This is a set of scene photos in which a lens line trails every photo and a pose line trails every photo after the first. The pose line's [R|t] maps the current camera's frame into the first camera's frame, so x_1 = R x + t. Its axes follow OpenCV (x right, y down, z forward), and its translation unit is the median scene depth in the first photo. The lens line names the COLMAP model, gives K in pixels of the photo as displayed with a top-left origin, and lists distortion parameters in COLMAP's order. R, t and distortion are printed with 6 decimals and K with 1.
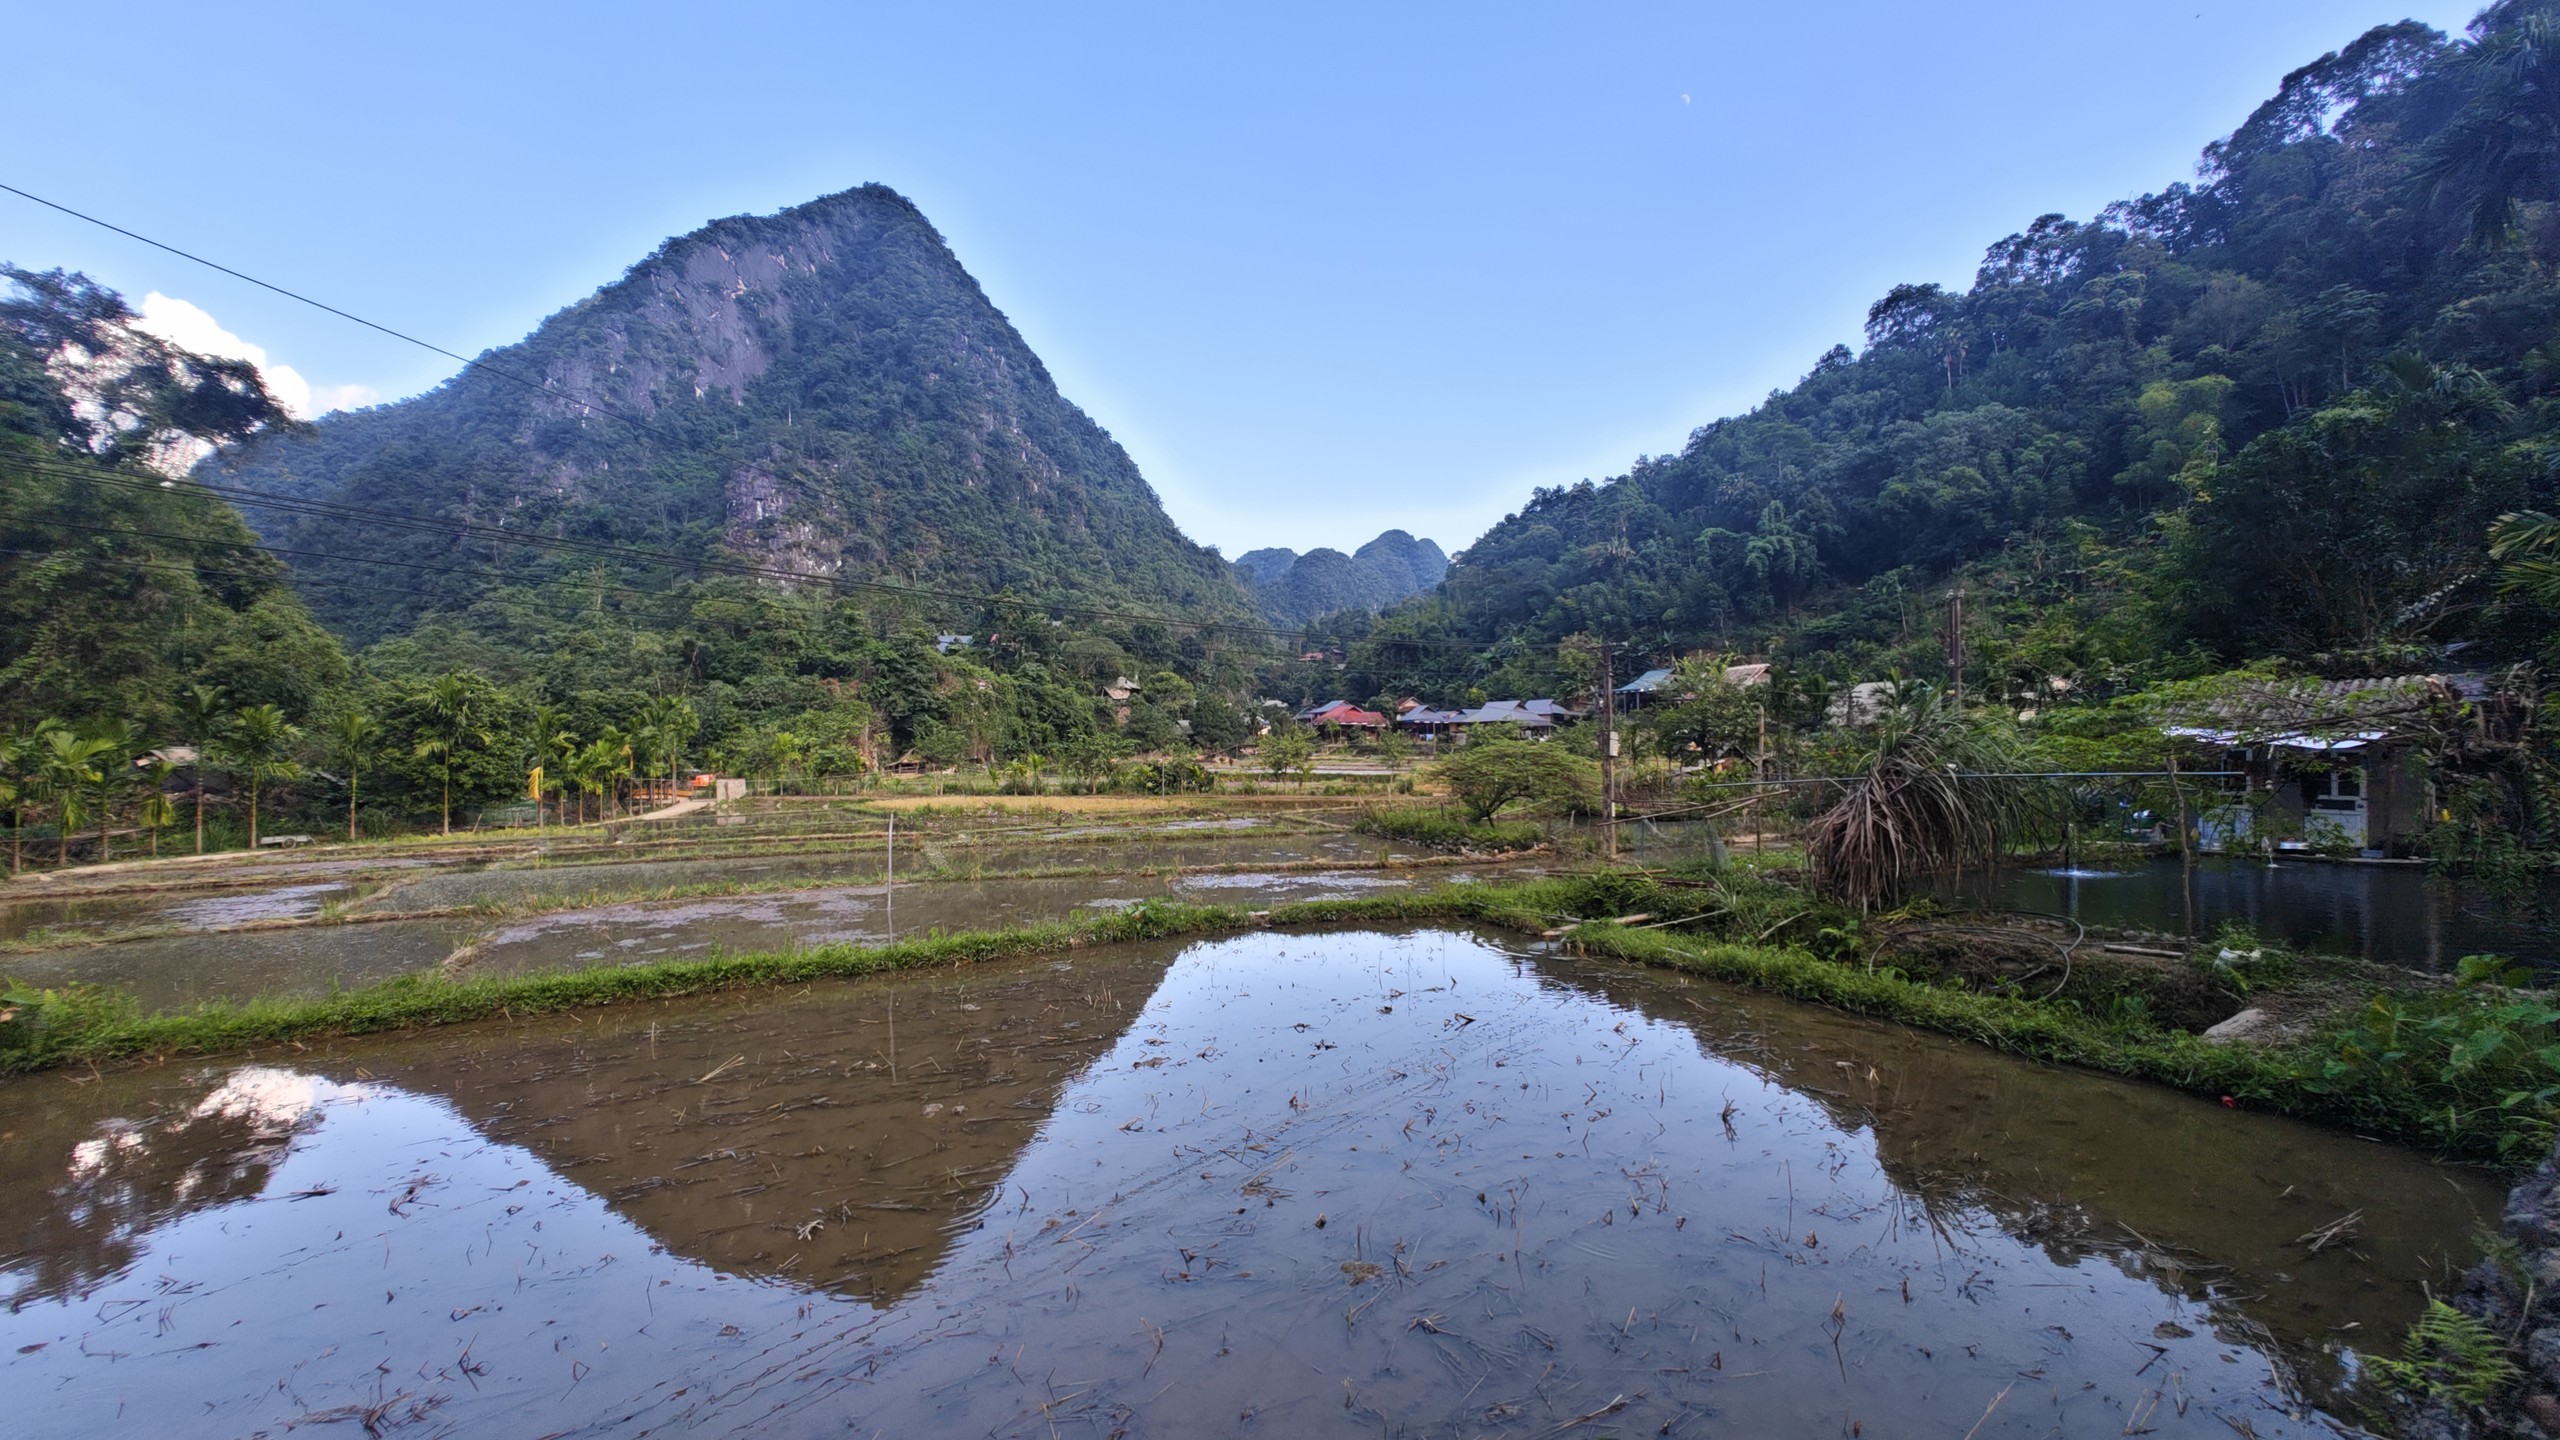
lens RADIAL K [[1060.6, 0, 1278.9], [0, 1060.6, 723.6], [0, 0, 1]] dist [-0.000288, -0.000054]
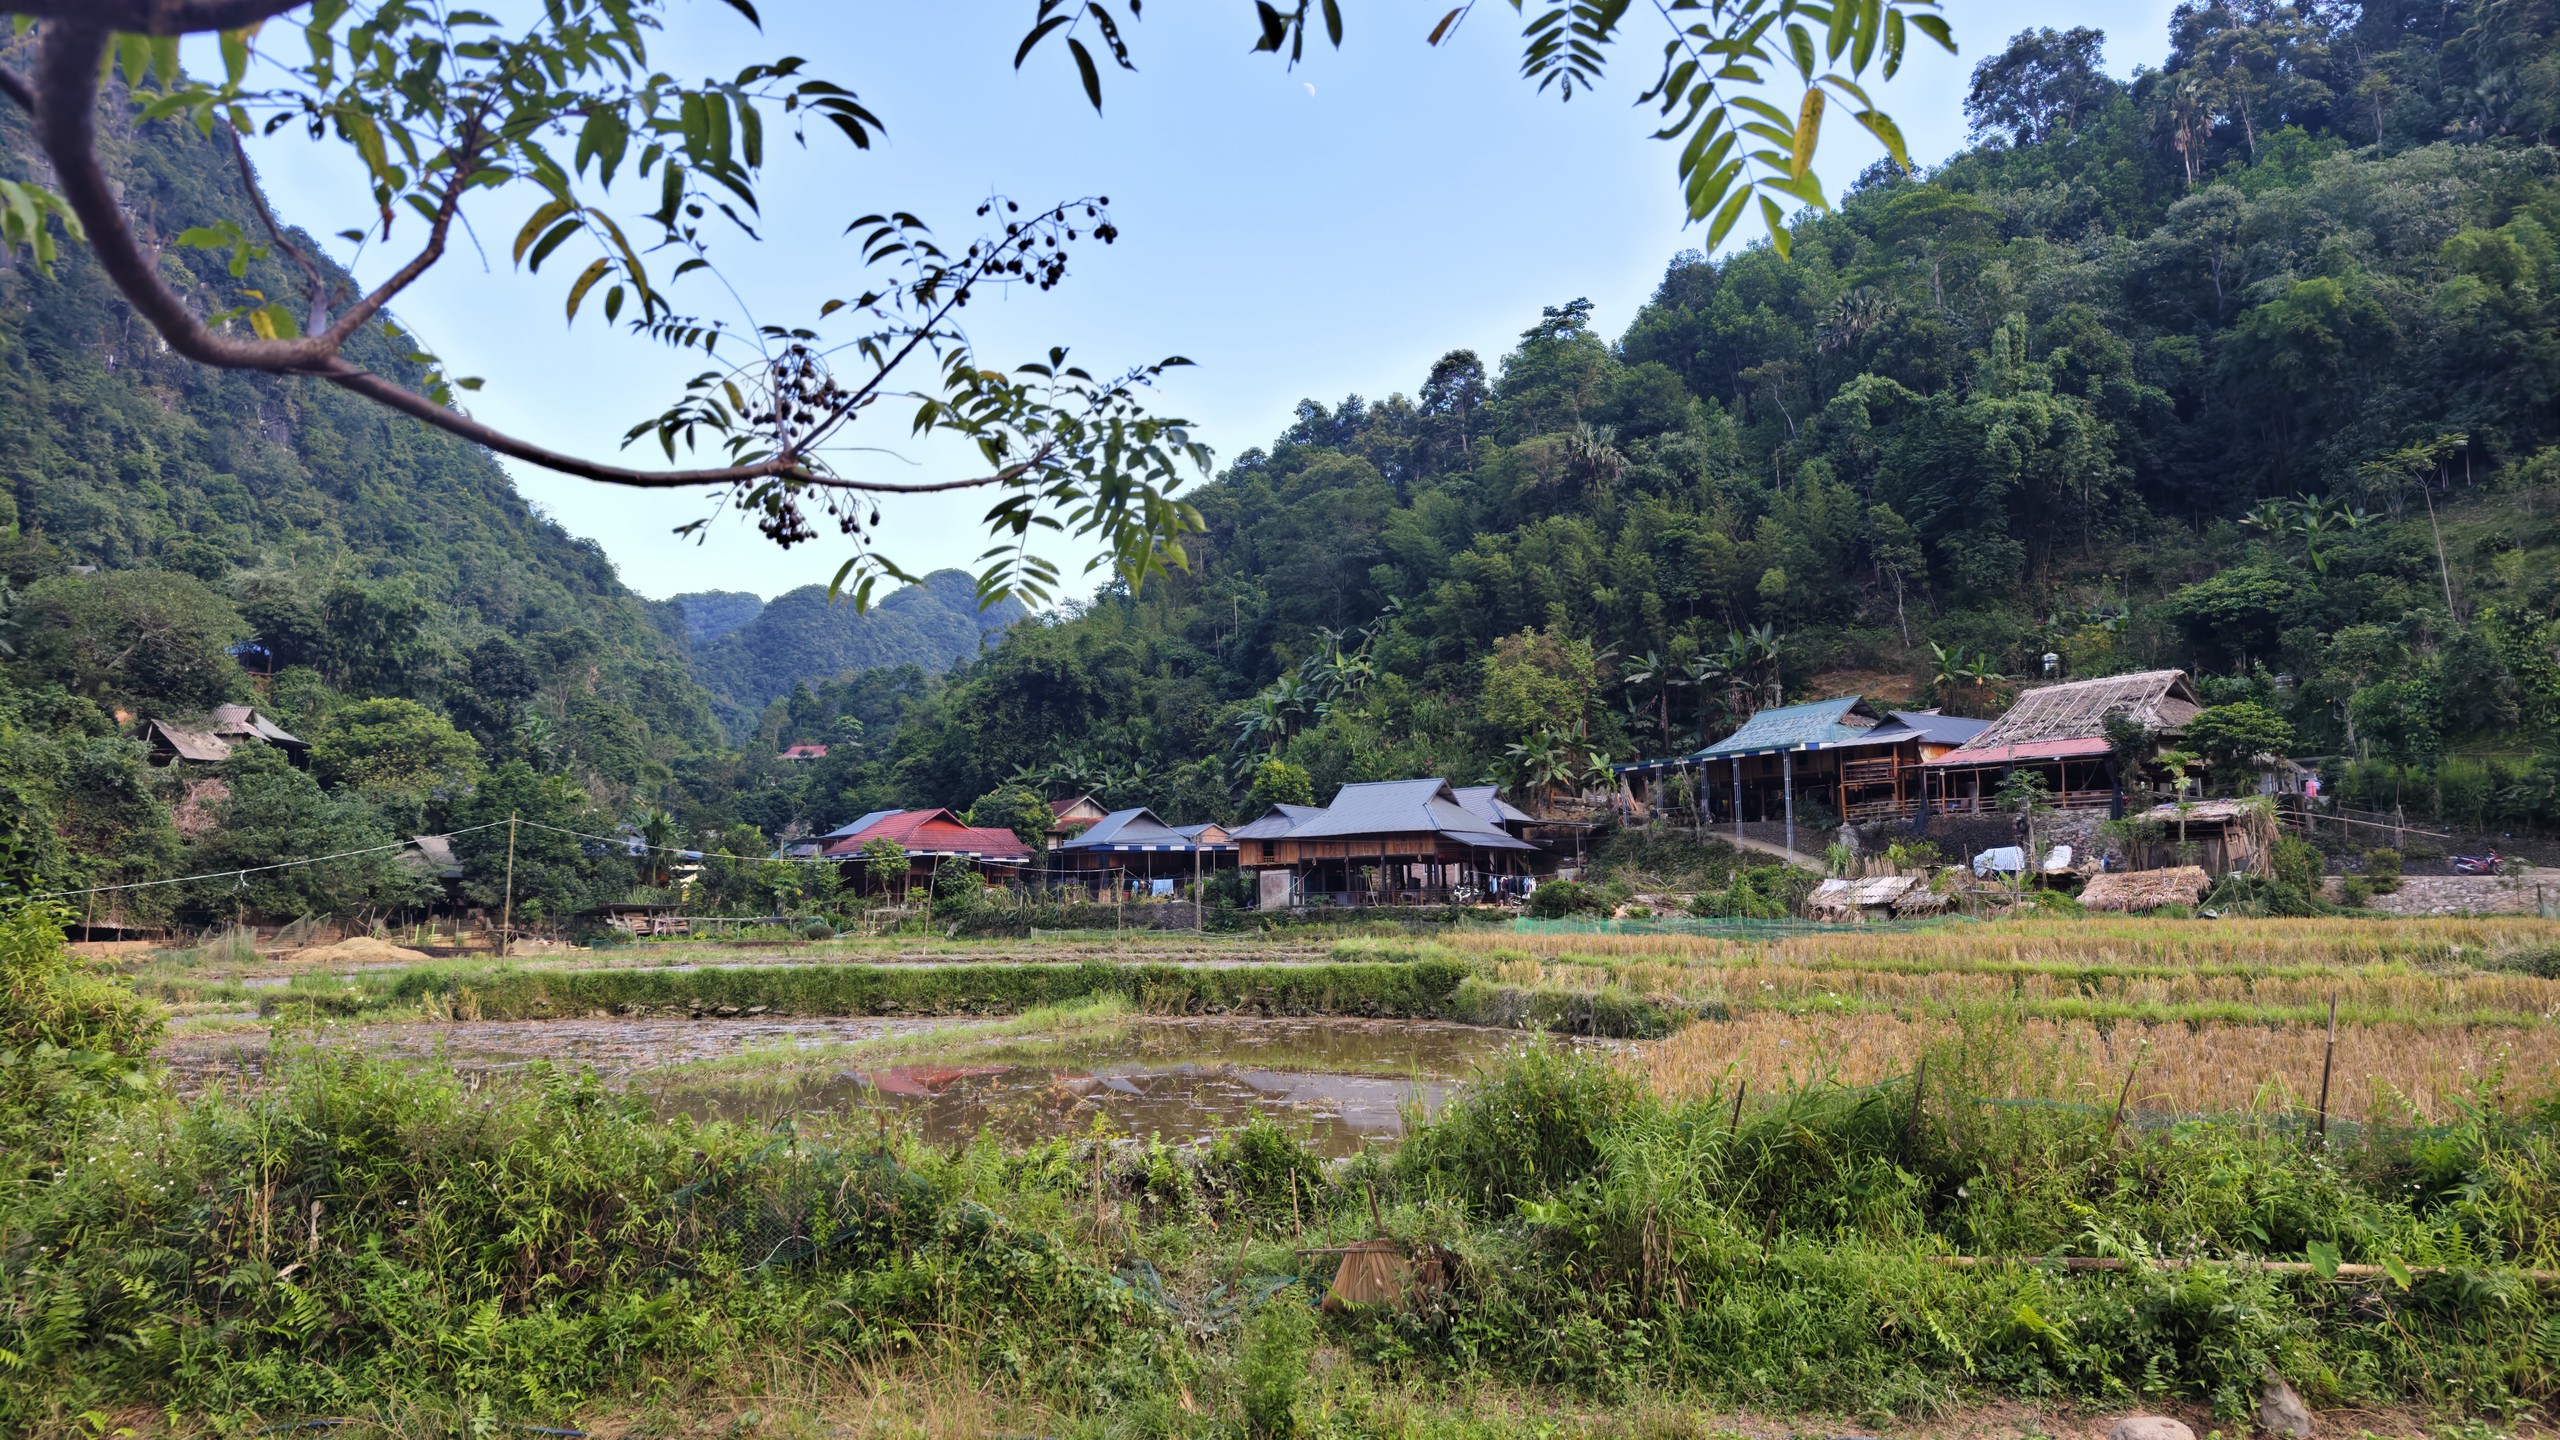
lens RADIAL K [[1664.9, 0, 1282.1], [0, 1664.9, 715.2], [0, 0, 1]] dist [0.002199, -0.002011]
pose [[0.947950, 0.045171, 0.315199, -0.002679], [-0.005709, 0.992139, -0.125014, 0.023153], [-0.318368, 0.116707, 0.940756, 0.407277]]
